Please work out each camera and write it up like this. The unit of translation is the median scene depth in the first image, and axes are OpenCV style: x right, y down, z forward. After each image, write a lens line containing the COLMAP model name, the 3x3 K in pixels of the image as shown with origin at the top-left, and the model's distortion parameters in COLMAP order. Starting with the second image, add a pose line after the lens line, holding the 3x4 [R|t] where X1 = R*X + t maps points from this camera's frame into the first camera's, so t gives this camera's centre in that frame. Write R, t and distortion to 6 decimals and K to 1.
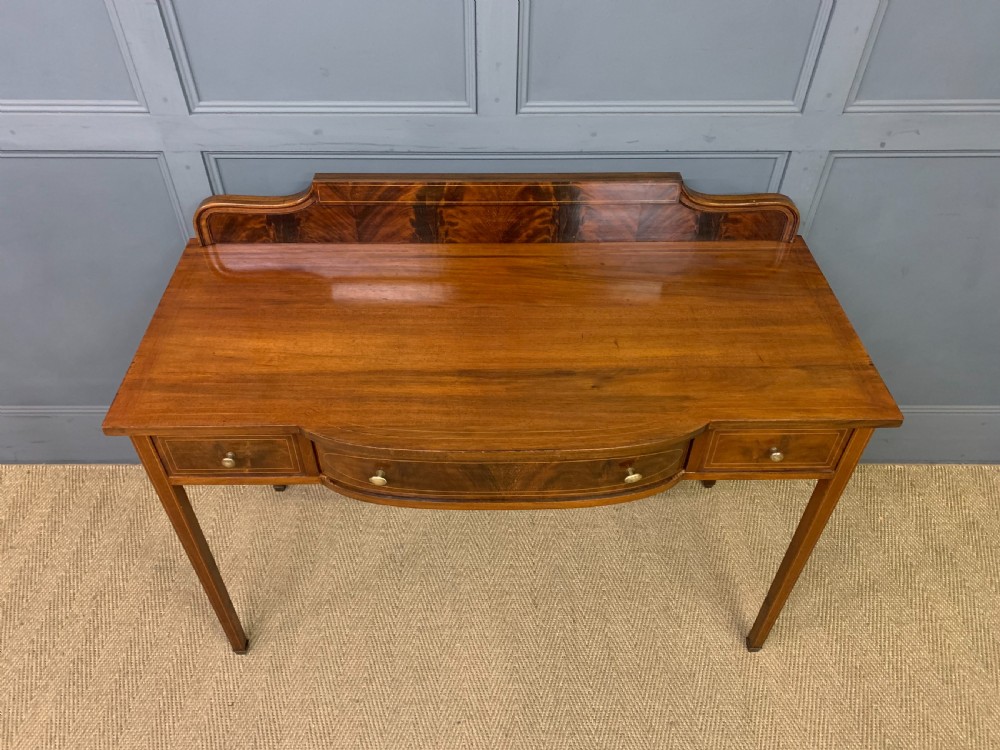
lens RADIAL K [[764.7, 0, 487.3], [0, 764.7, 367.7], [0, 0, 1]] dist [0.024692, -0.007881]
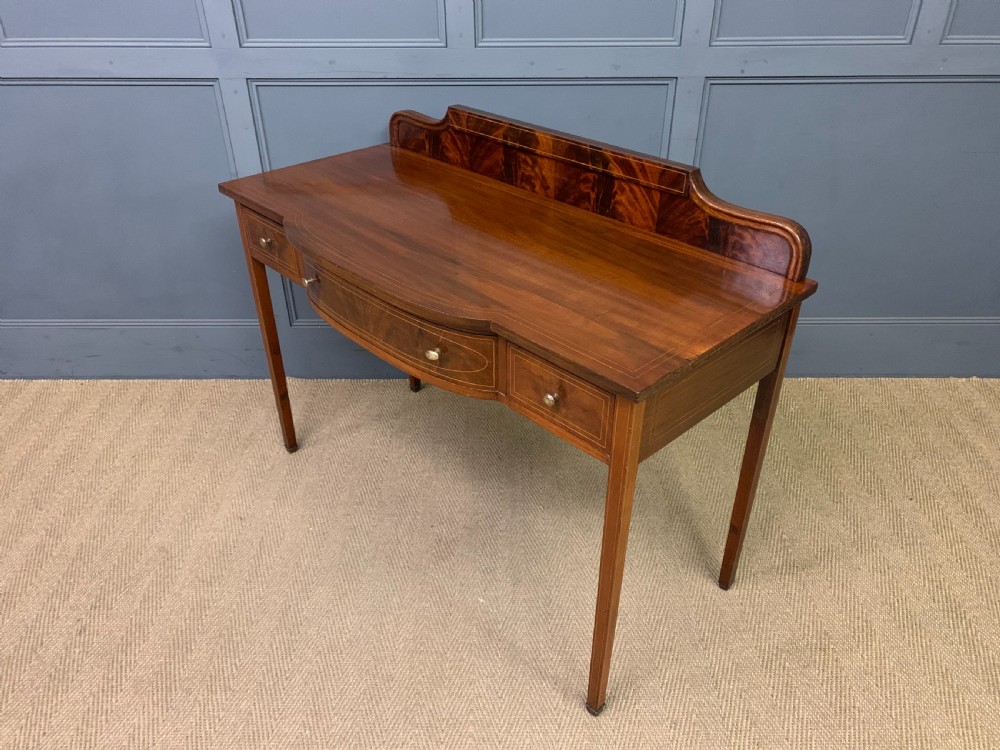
lens RADIAL K [[765.6, 0, 503.6], [0, 765.6, 382.7], [0, 0, 1]] dist [0.024071, -0.004004]
pose [[0.999995, -0.003141, -0.000318, 0.083401], [0.003030, 0.983285, -0.182049, 0.493337], [0.000884, 0.182047, 0.983289, -0.245442]]
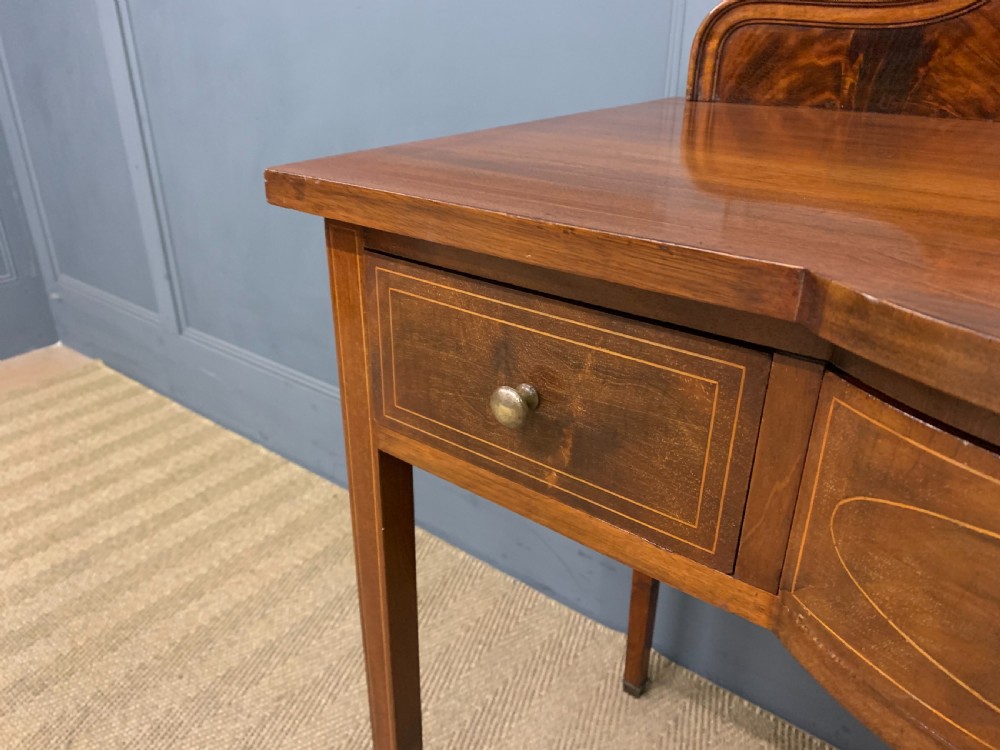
lens RADIAL K [[775.1, 0, 487.6], [0, 775.1, 382.4], [0, 0, 1]] dist [0.016010, -0.006788]
pose [[0.777334, 0.273354, -0.566594, -0.142245], [-0.434498, 0.884614, -0.169323, 0.142754], [0.454932, 0.377804, 0.806412, 0.612778]]
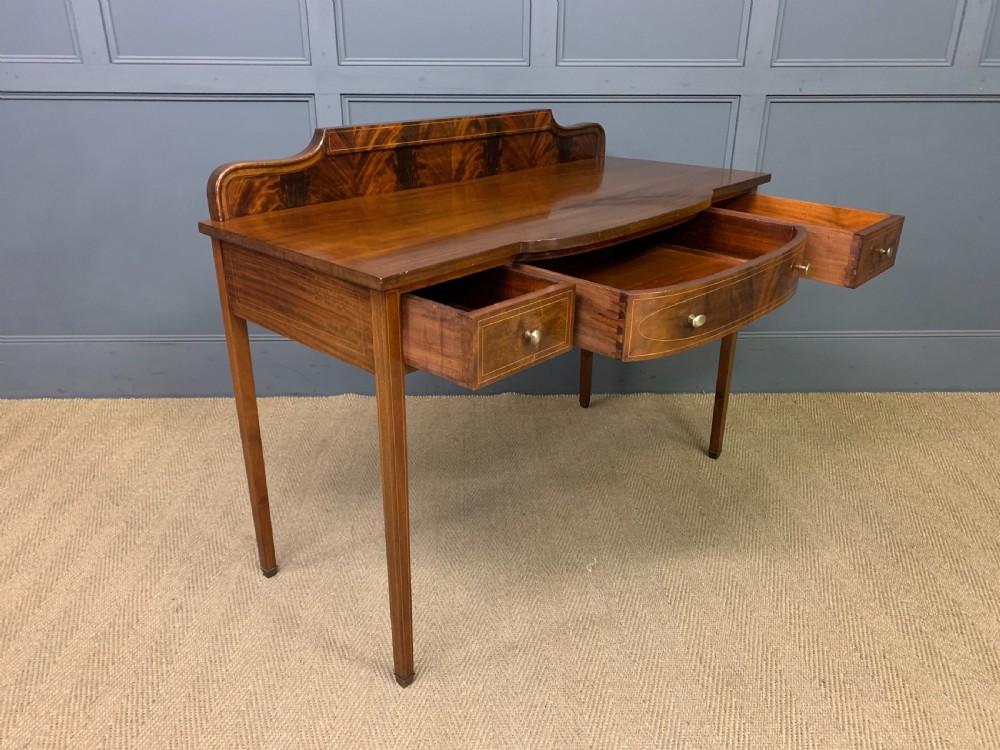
lens RADIAL K [[766.0, 0, 494.1], [0, 766.0, 369.8], [0, 0, 1]] dist [0.021711, -0.005420]
pose [[0.999551, -0.007530, 0.029016, -0.124820], [0.017044, 0.939028, -0.343419, 0.704366], [-0.024661, 0.343759, 0.938734, -0.195461]]
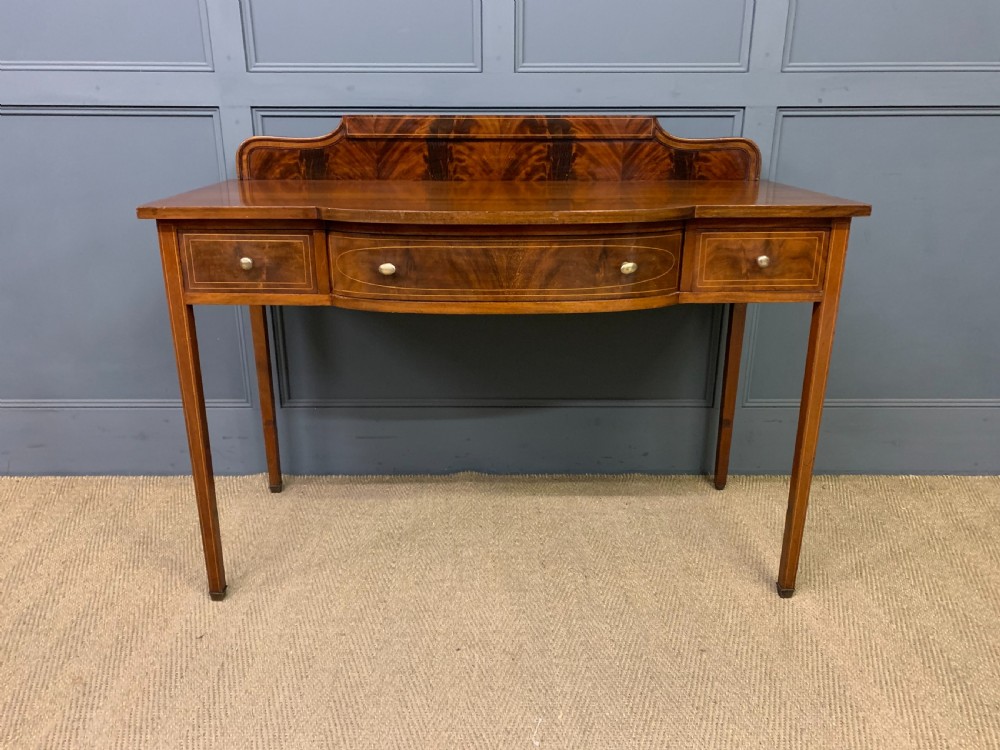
lens RADIAL K [[766.0, 0, 494.1], [0, 766.0, 369.8], [0, 0, 1]] dist [0.021711, -0.005420]
pose [[0.999994, -0.001129, 0.003376, 0.000678], [0.002427, 0.910024, -0.414548, 0.574863], [-0.002604, 0.414553, 0.910021, 0.079972]]
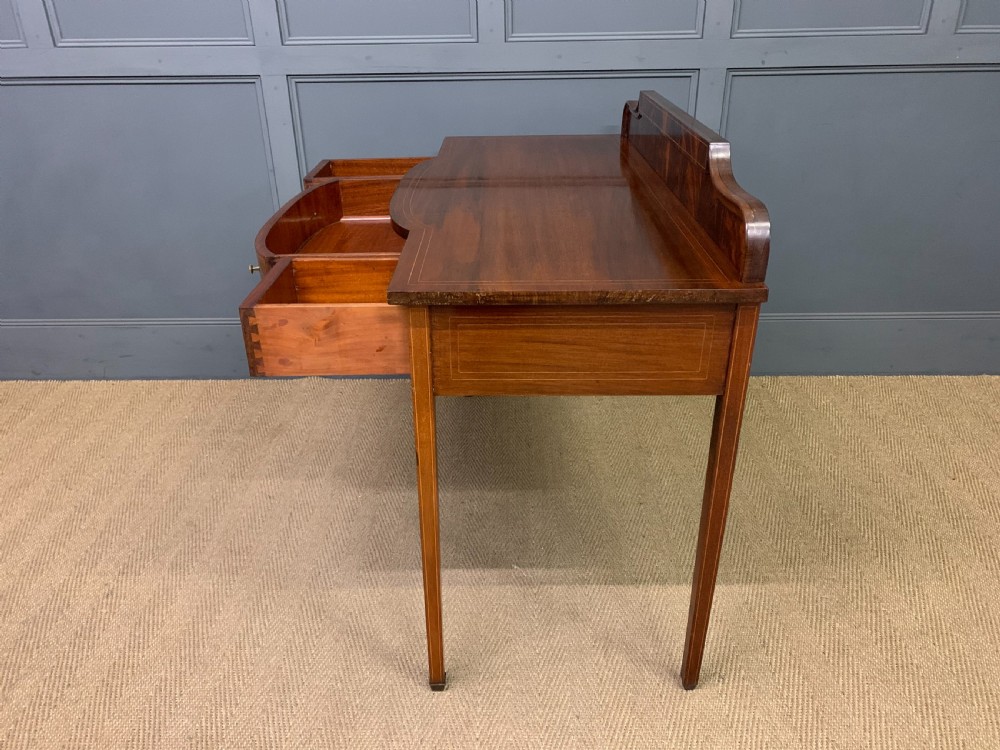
lens RADIAL K [[766.5, 0, 500.8], [0, 766.5, 383.3], [0, 0, 1]] dist [0.019517, 0.001499]
pose [[0.999789, -0.006927, -0.019348, 0.050577], [0.001175, 0.959212, -0.282686, 0.665127], [0.020517, 0.282604, 0.959017, -0.204381]]
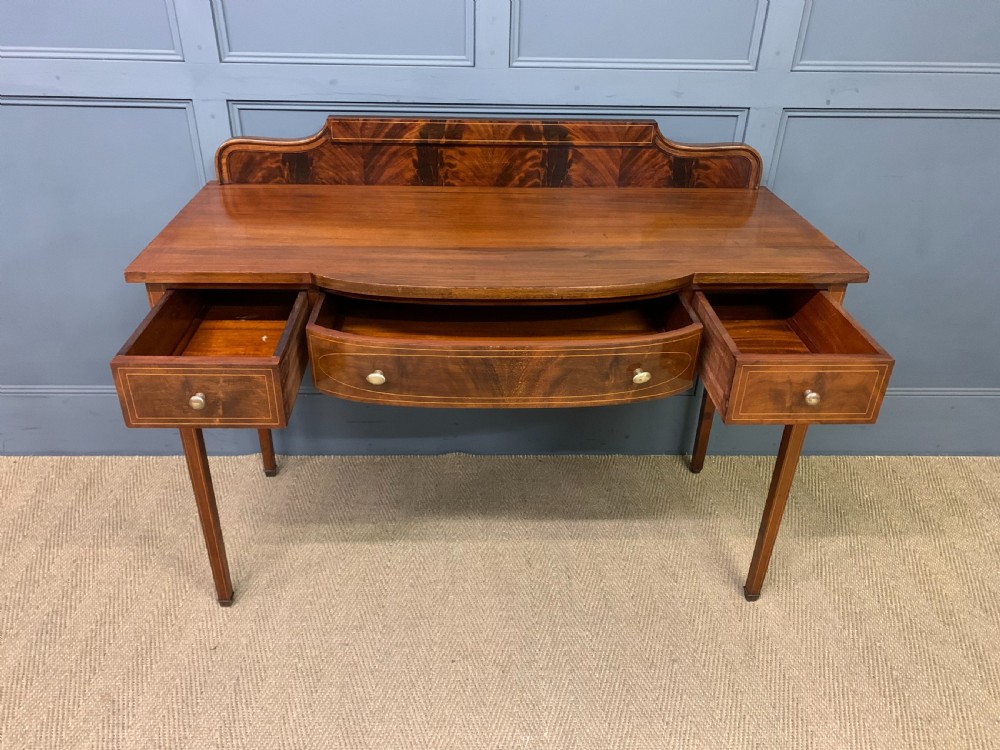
lens RADIAL K [[767.5, 0, 489.4], [0, 767.5, 384.1], [0, 0, 1]] dist [0.013800, 0.007428]
pose [[0.999487, 0.002727, 0.031920, -0.025422], [0.004279, 0.976079, -0.217376, 0.358261], [-0.031749, 0.217401, 0.975566, -0.012218]]
